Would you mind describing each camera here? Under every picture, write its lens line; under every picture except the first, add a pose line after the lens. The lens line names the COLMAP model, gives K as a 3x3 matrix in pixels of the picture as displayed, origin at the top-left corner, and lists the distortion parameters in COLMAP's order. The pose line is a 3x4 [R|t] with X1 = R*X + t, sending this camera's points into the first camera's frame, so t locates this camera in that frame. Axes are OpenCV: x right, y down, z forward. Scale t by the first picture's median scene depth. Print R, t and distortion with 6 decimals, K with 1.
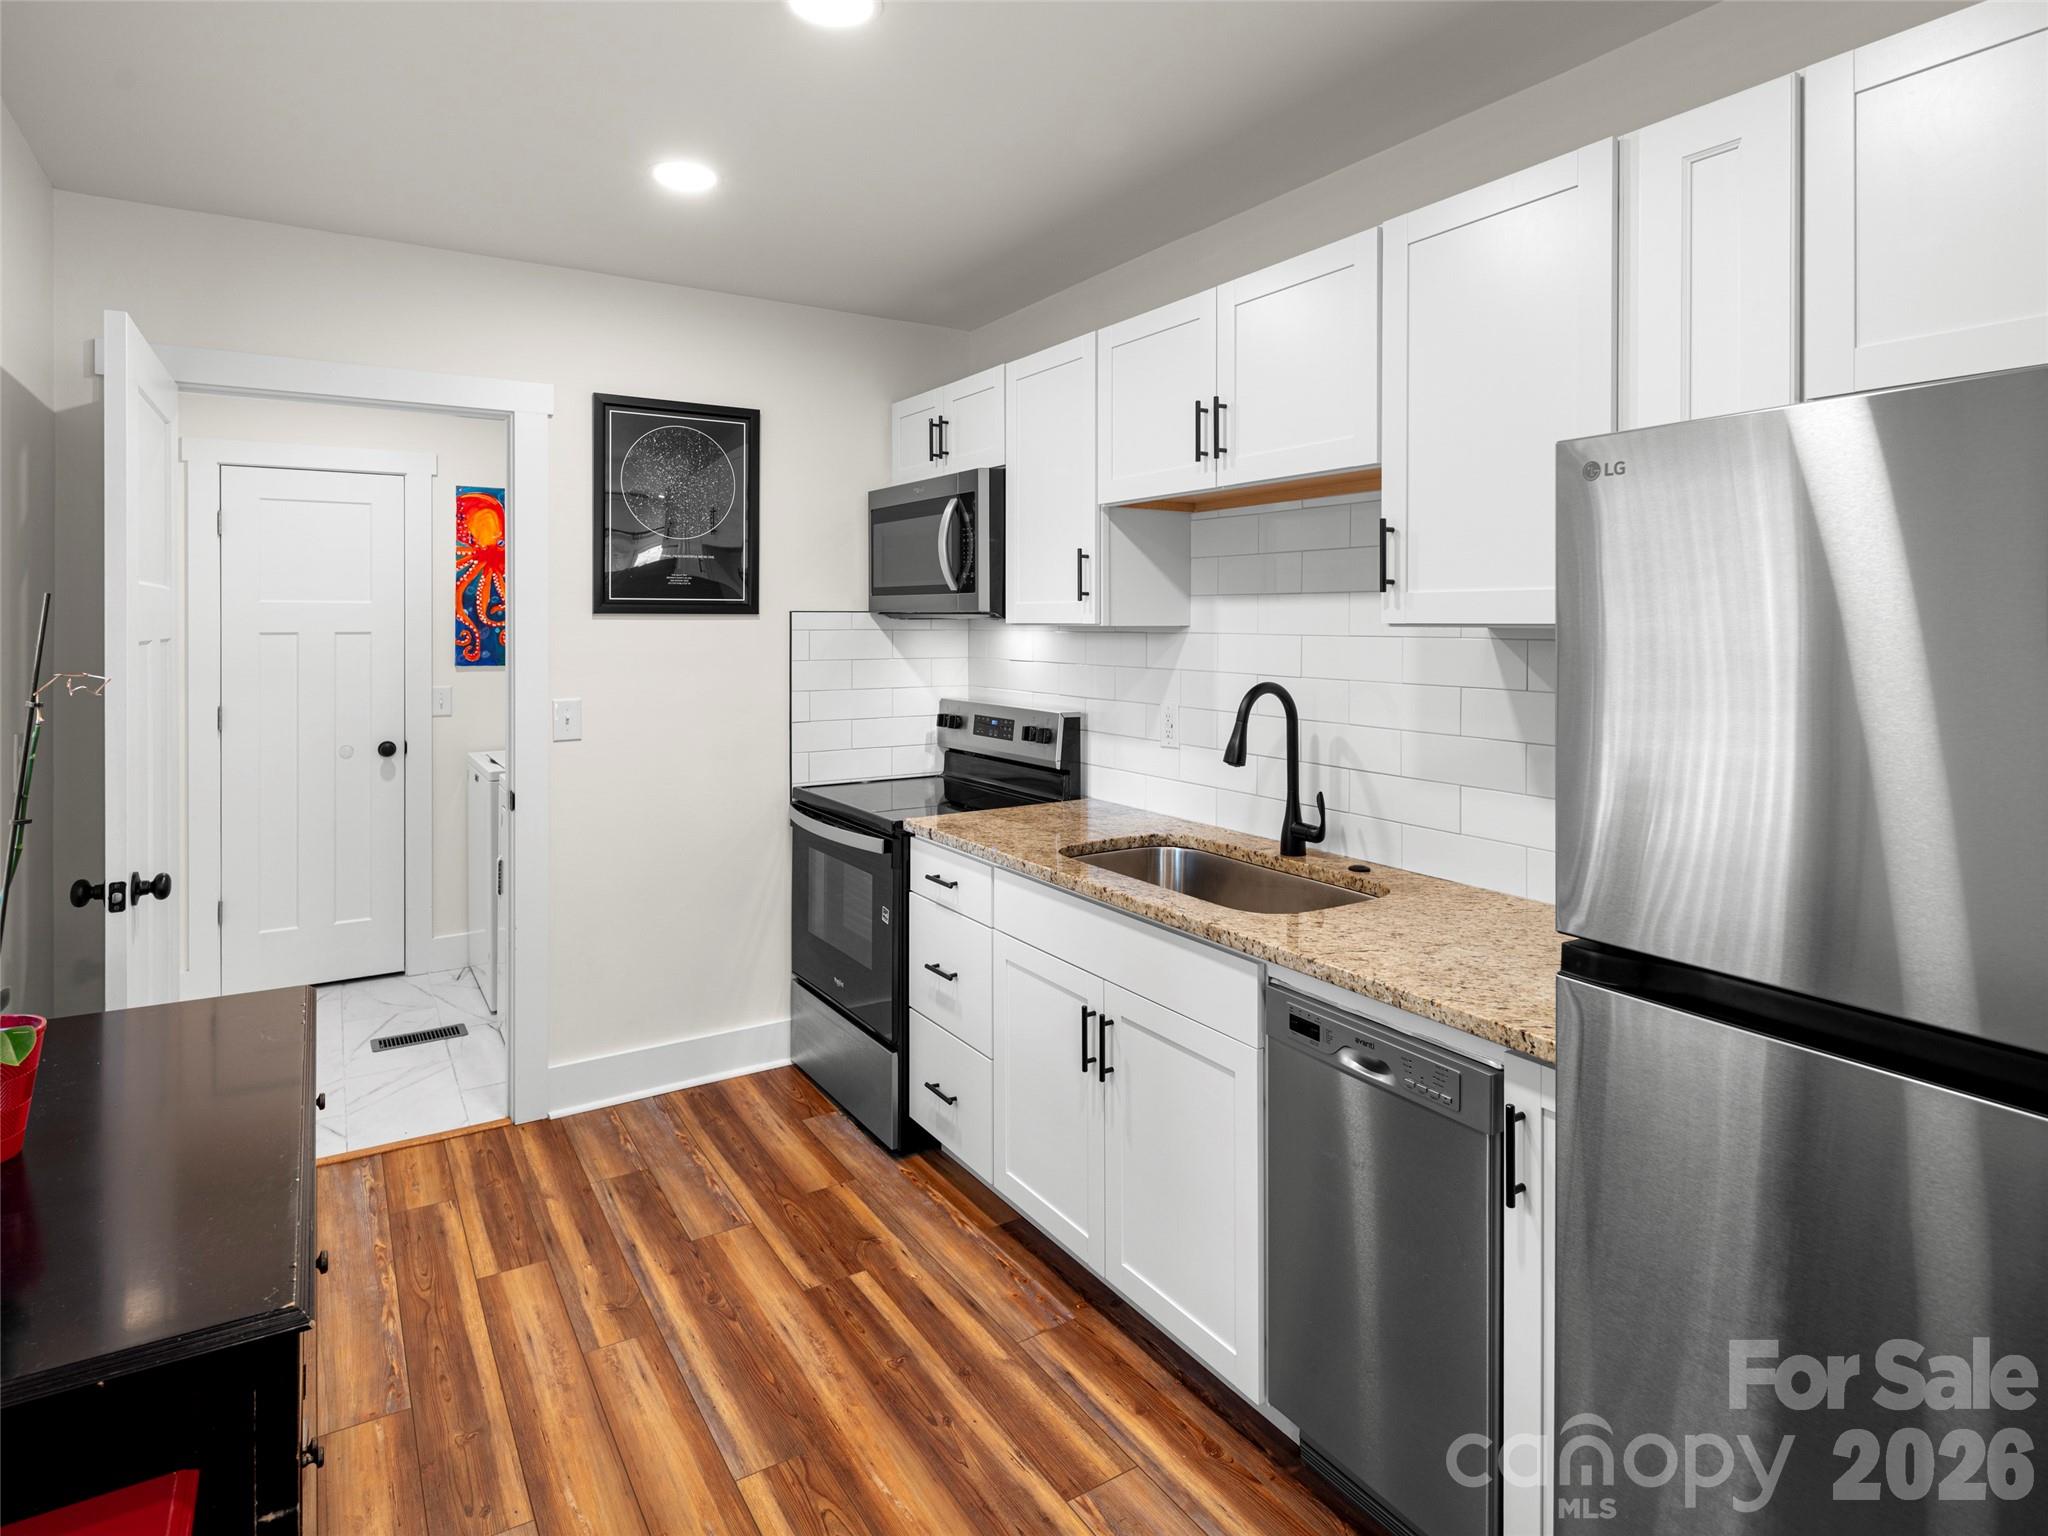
lens RADIAL K [[1135.0, 0, 1078.9], [0, 1135.0, 705.7], [0, 0, 1]] dist [0.008239, -0.002442]
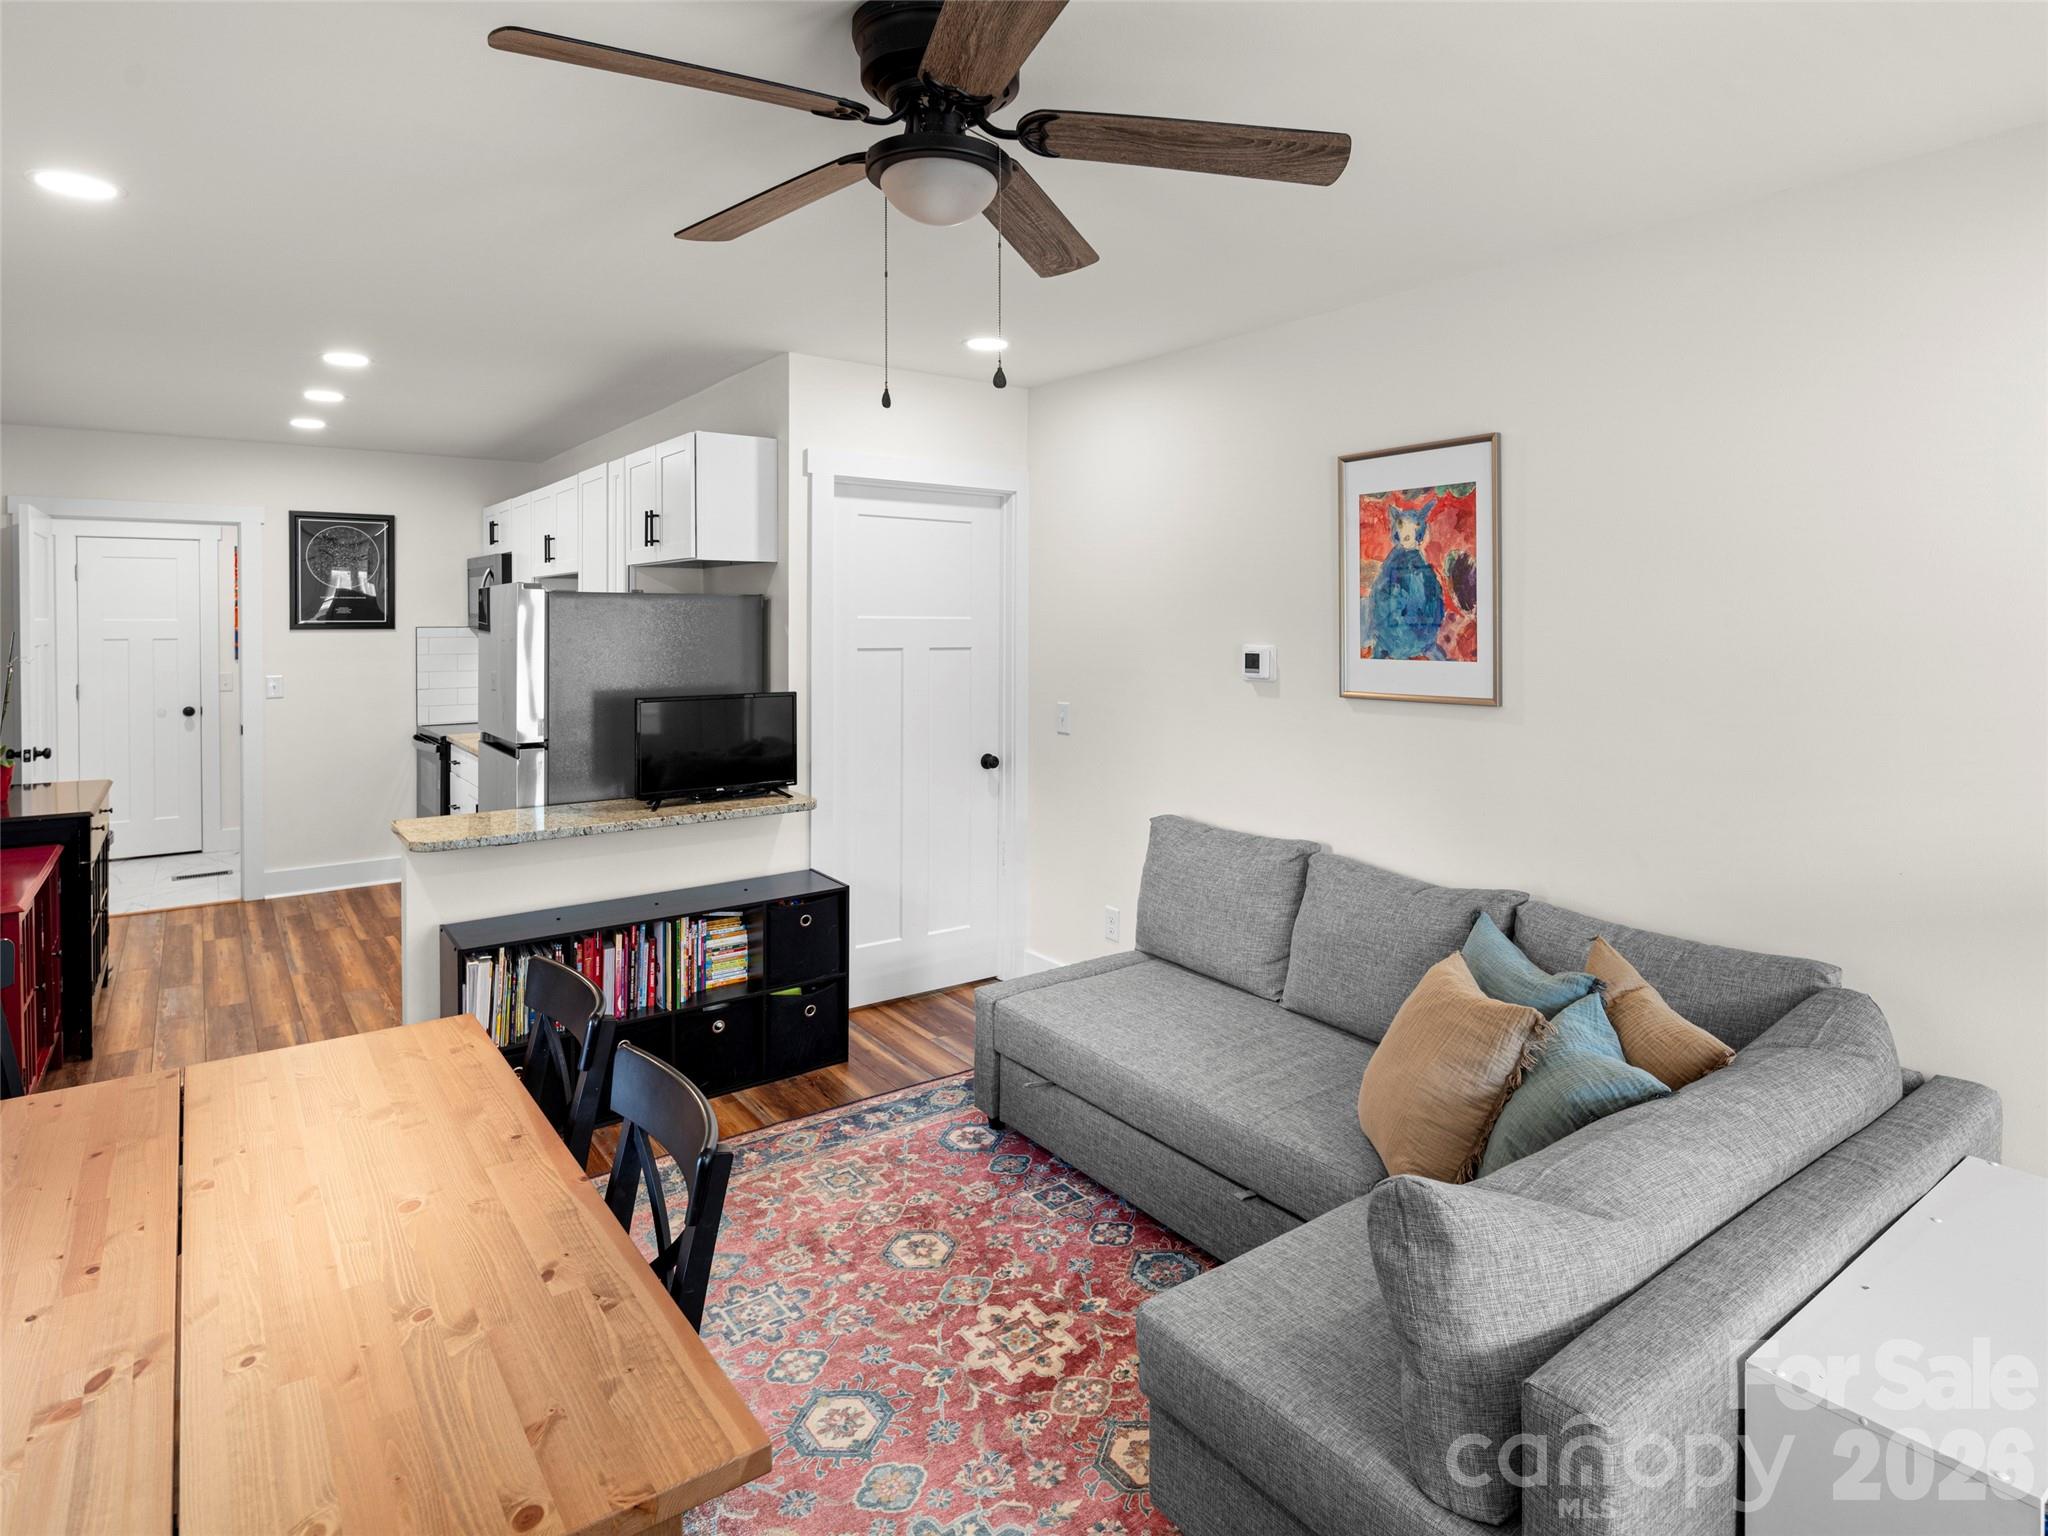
lens RADIAL K [[1135.0, 0, 1085.2], [0, 1135.0, 709.0], [0, 0, 1]] dist [0.008239, -0.002442]
pose [[0.997231, -0.004049, 0.074260, 0.747003], [0.003779, 0.999986, 0.003780, 0.047523], [-0.074274, -0.003489, 0.997232, -0.973667]]
